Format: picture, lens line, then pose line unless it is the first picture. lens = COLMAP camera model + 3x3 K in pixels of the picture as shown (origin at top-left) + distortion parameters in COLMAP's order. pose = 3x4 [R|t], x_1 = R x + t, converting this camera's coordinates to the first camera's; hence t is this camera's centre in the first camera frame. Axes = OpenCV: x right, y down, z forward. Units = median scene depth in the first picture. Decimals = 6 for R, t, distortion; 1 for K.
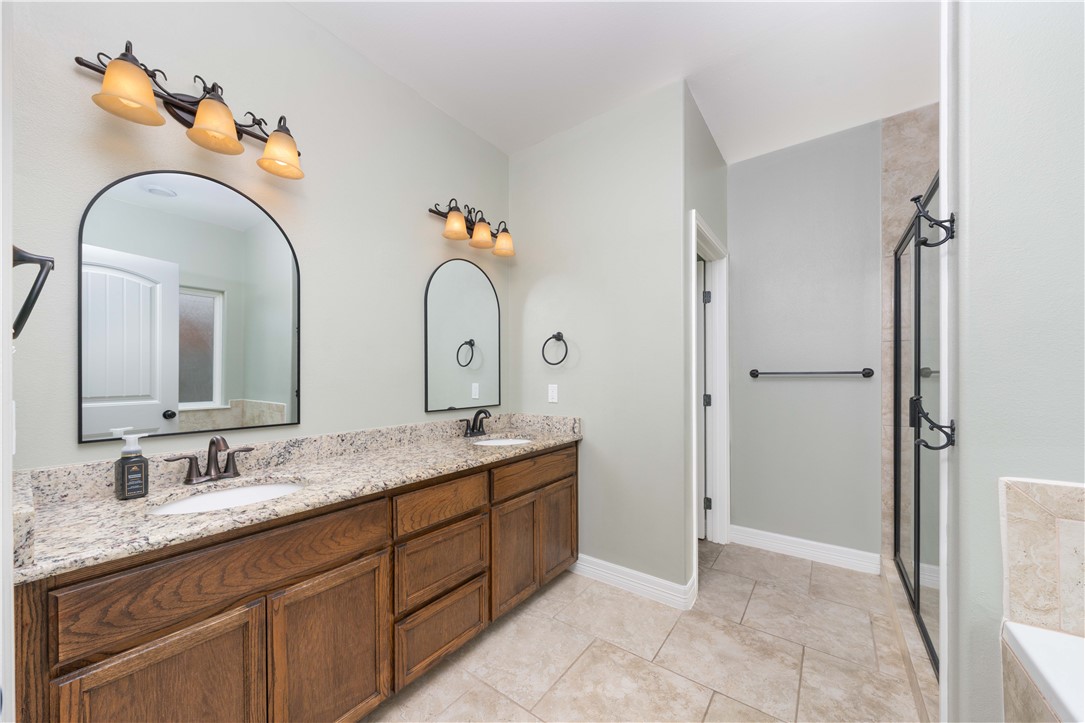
lens RADIAL K [[391.3, 0, 512.7], [0, 391.3, 375.9], [0, 0, 1]] dist [-0.016041, 0.000322]
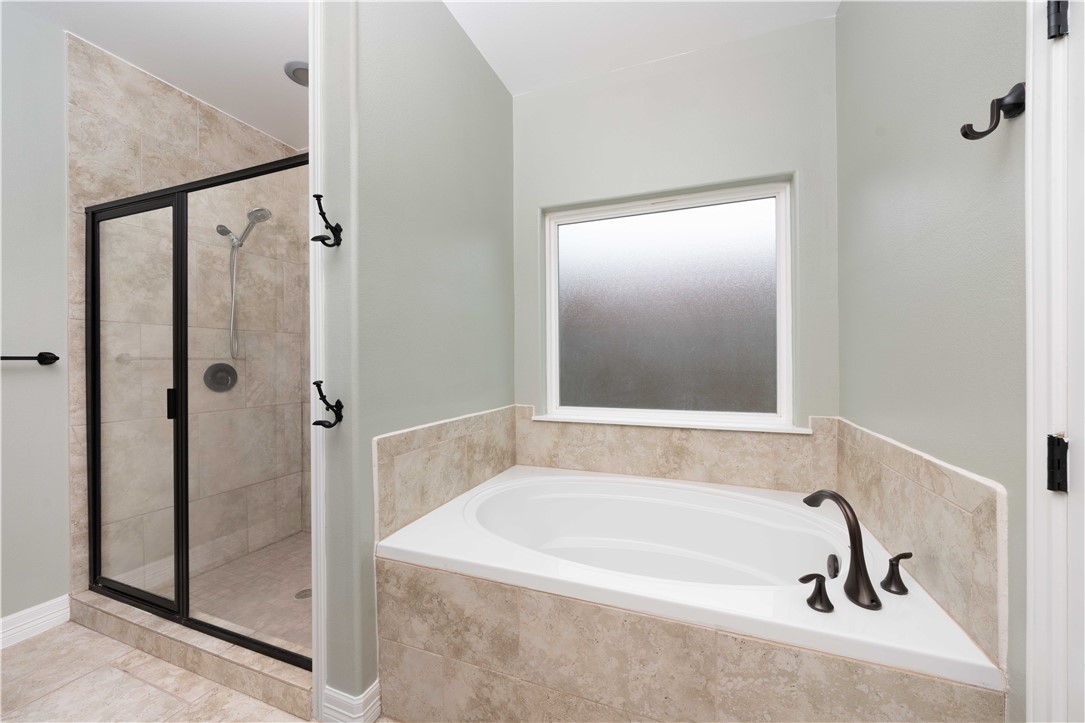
lens RADIAL K [[397.5, 0, 540.8], [0, 397.5, 360.7], [0, 0, 1]] dist [-0.011150, 0.000435]
pose [[-0.309181, 0.004841, 0.950991, -0.129810], [0.001874, 0.999988, -0.004481, 0.001896], [-0.951002, 0.000396, -0.309186, 0.508310]]
